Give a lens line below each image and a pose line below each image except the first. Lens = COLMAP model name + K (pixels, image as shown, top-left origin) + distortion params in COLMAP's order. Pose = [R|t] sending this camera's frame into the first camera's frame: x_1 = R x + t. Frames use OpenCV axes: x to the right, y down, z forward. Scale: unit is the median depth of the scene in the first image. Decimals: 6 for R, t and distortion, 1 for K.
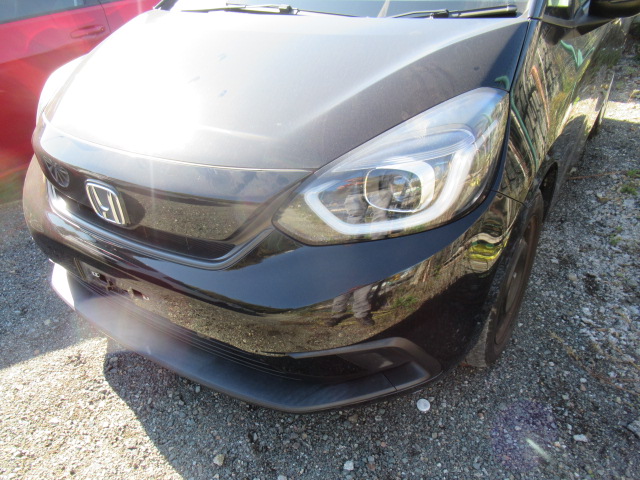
lens RADIAL K [[474.9, 0, 320.6], [0, 474.9, 244.8], [0, 0, 1]] dist [-0.009196, 0.008039]
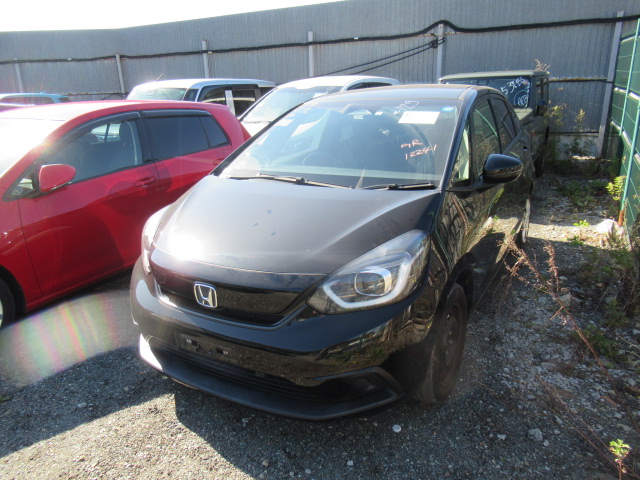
lens RADIAL K [[474.9, 0, 320.6], [0, 474.9, 244.8], [0, 0, 1]] dist [-0.009196, 0.008039]
pose [[0.998802, -0.011348, 0.047605, -0.098435], [0.022360, 0.971096, -0.237640, 0.132847], [-0.043532, 0.238419, 0.970186, -0.640755]]
